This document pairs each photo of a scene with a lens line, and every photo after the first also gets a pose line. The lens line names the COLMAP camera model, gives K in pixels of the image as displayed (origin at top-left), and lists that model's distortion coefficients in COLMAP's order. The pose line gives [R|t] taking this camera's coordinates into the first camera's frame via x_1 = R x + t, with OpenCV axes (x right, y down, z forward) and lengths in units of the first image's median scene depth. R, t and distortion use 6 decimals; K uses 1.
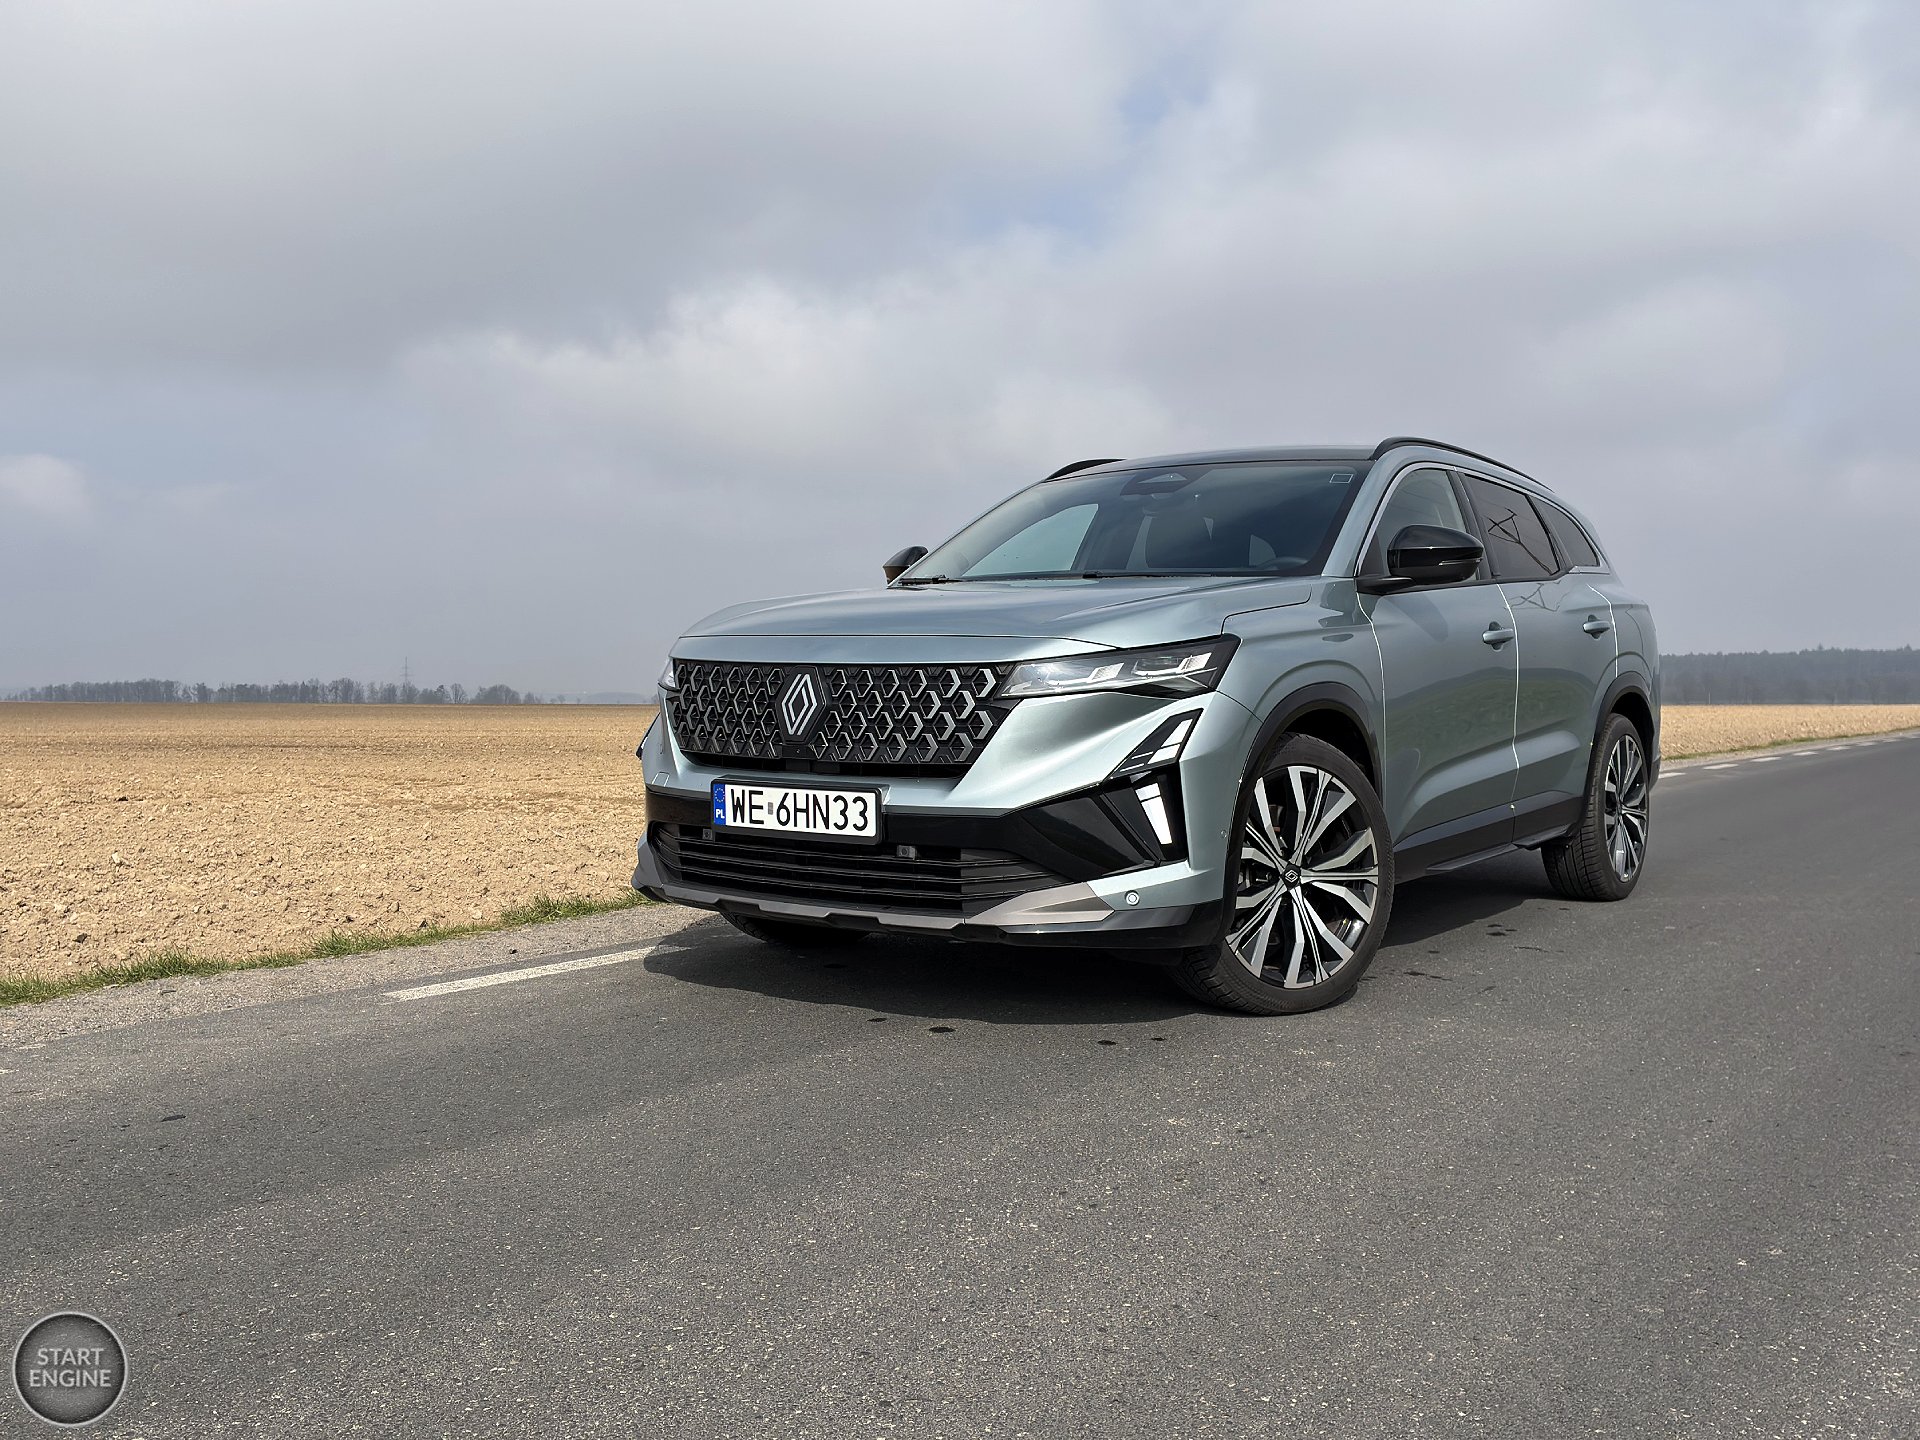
lens RADIAL K [[1801.7, 0, 927.3], [0, 1801.7, 713.4], [0, 0, 1]] dist [0.078329, -0.014299]
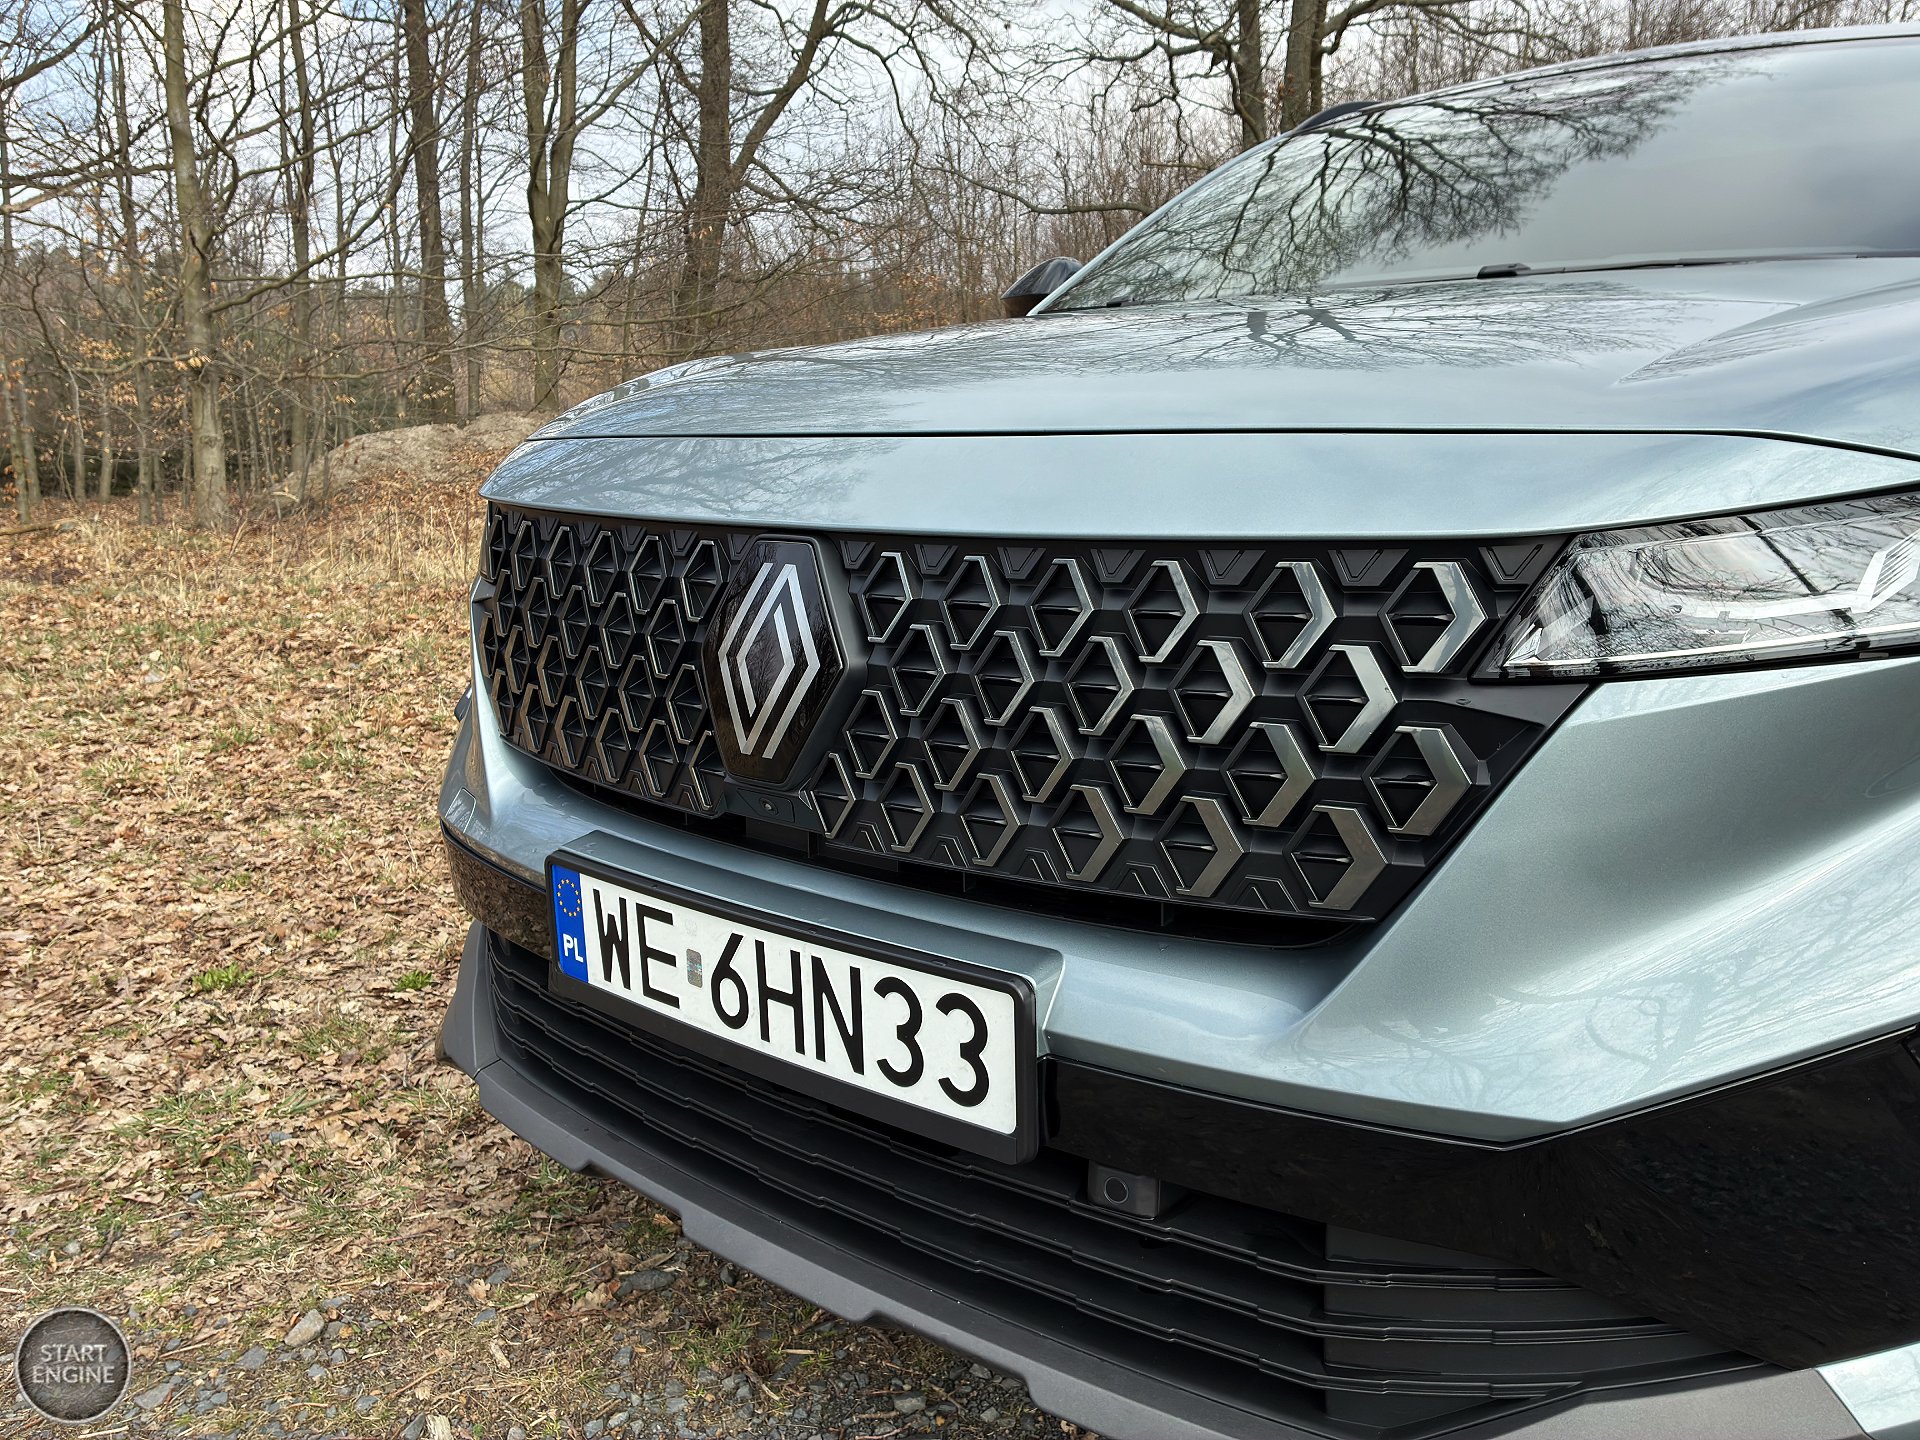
lens RADIAL K [[1478.7, 0, 960.0], [0, 1478.7, 720.0], [0, 0, 1]] dist [0.091455, -0.134556]
pose [[0.998814, -0.004189, -0.048504, -0.025366], [0.011654, 0.987900, 0.154655, -0.034987], [0.047270, -0.155037, 0.986777, 0.758075]]
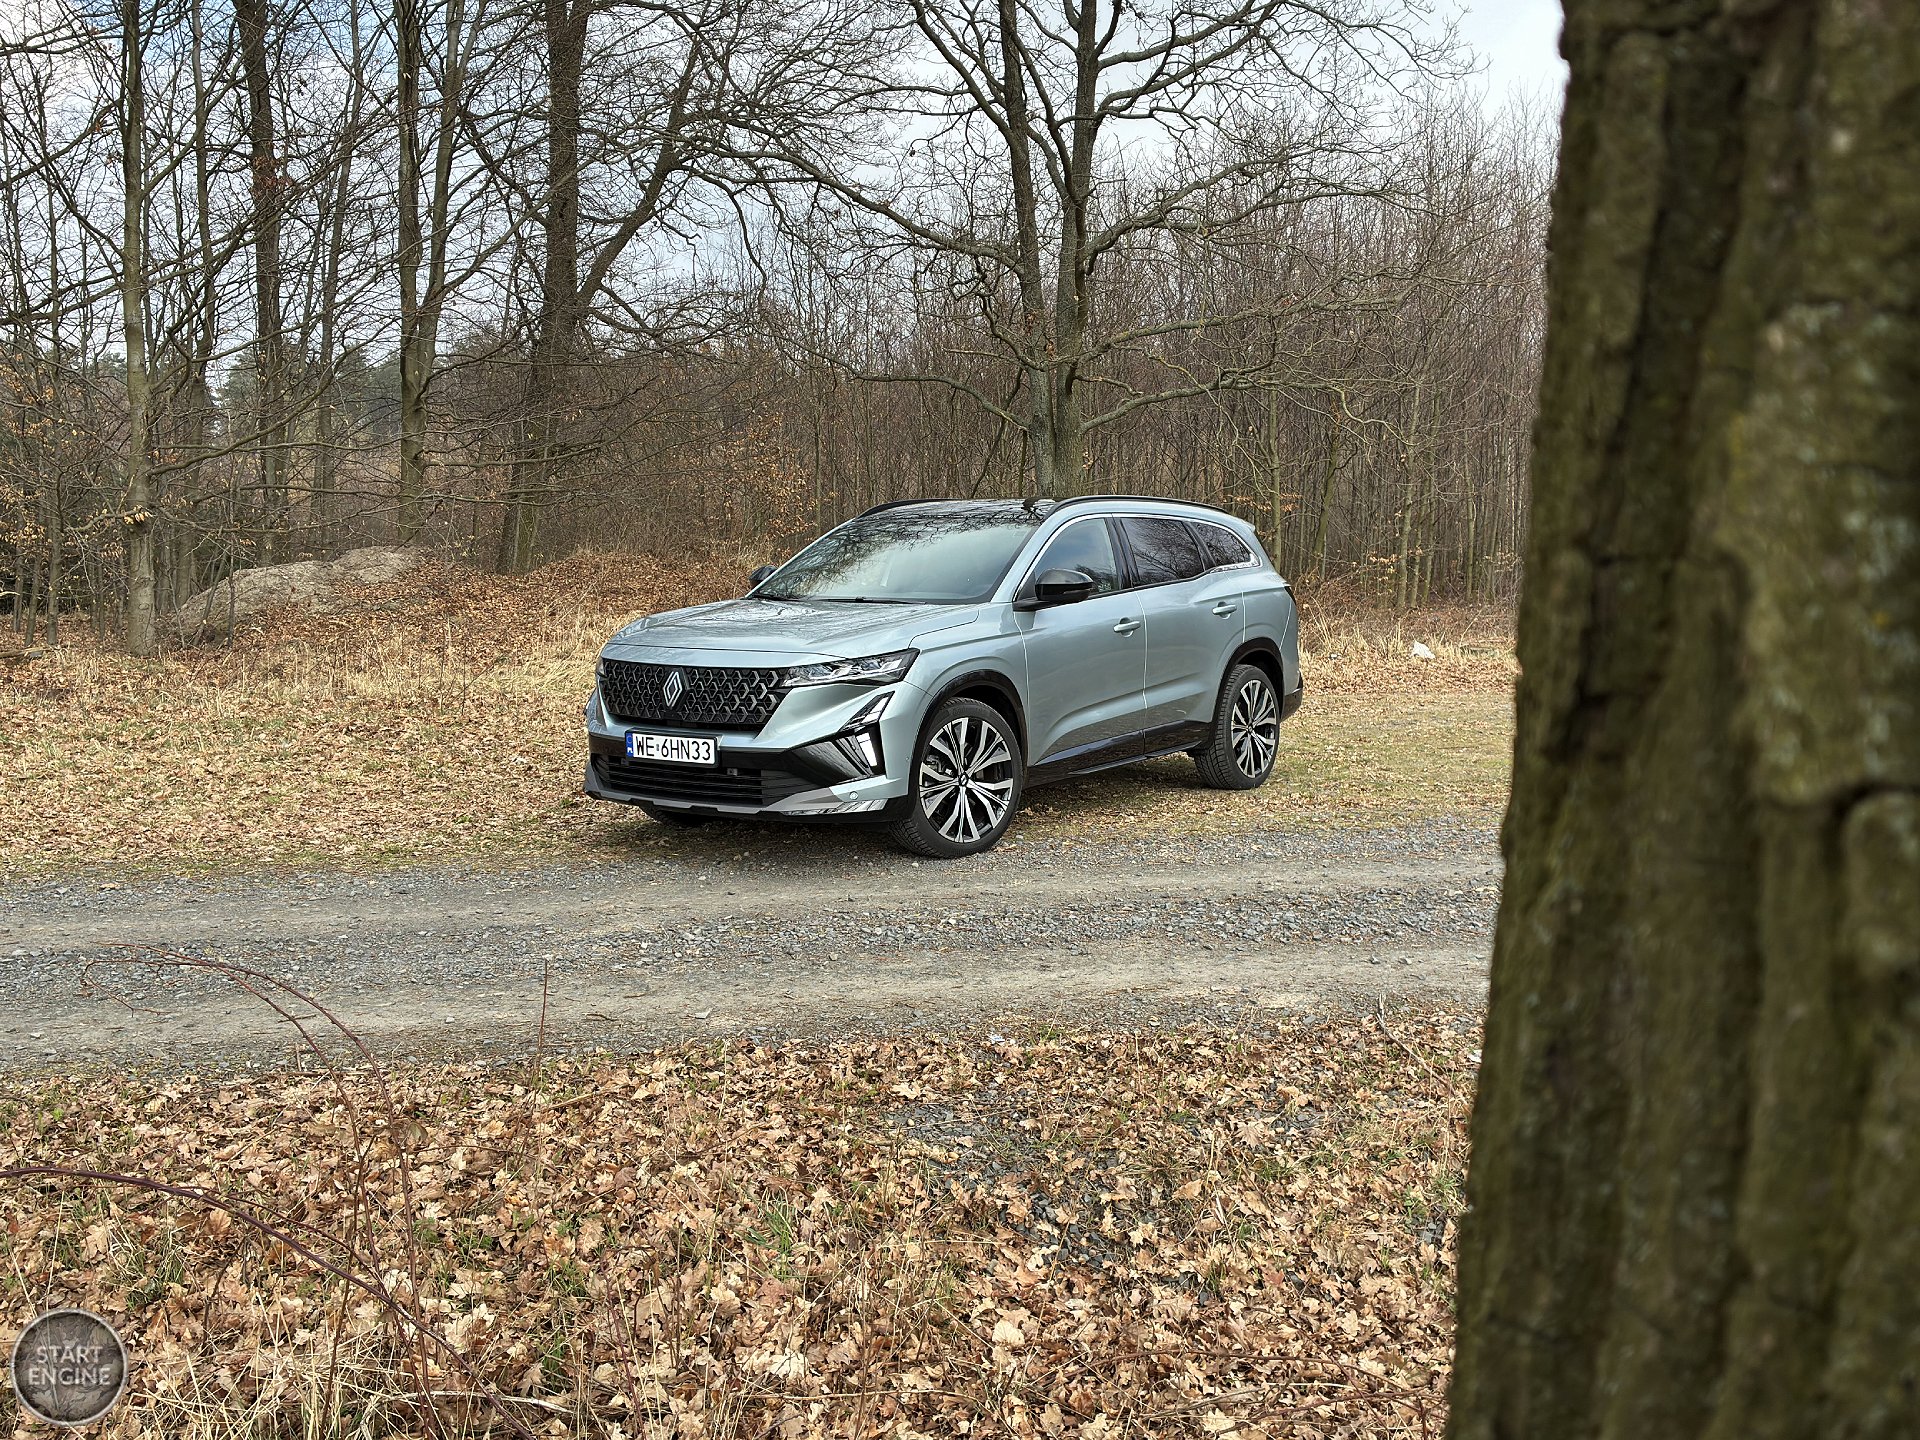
lens RADIAL K [[1877.0, 0, 960.0], [0, 1877.0, 720.0], [0, 0, 1]] dist [0.146793, -0.004643]
pose [[0.999821, -0.010634, 0.015635, 0.184238], [0.009577, 0.997759, 0.066226, -0.095565], [-0.016304, -0.066065, 0.997682, -0.861201]]
